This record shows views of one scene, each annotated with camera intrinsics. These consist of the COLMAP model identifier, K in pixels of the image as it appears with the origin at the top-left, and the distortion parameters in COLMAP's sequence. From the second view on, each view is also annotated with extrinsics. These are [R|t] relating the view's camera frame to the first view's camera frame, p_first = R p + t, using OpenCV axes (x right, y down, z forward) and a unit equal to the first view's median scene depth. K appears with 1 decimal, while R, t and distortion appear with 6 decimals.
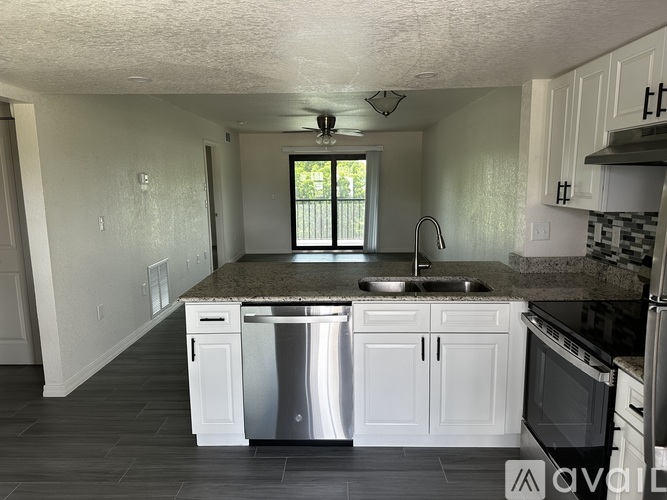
lens RADIAL K [[467.6, 0, 333.2], [0, 467.6, 249.1], [0, 0, 1]] dist [0.048474, -0.001428]
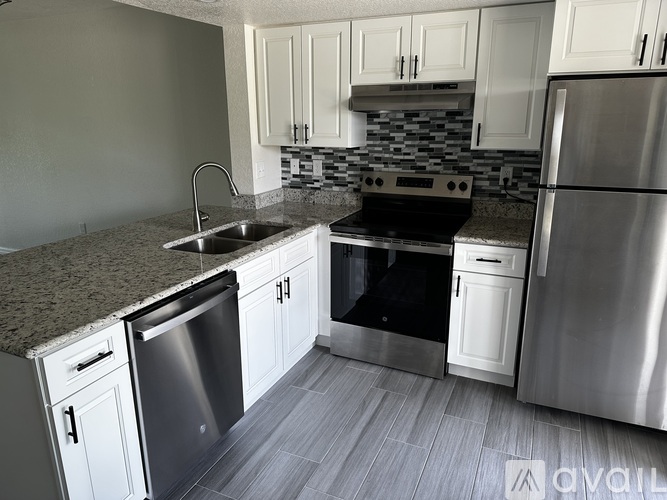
lens RADIAL K [[467.6, 0, 332.9], [0, 467.6, 251.1], [0, 0, 1]] dist [0.048474, -0.001428]
pose [[0.398712, -0.239185, 0.885336, -0.597803], [0.133067, 0.970262, 0.202202, -0.060318], [-0.907371, 0.037189, 0.418683, 0.441236]]
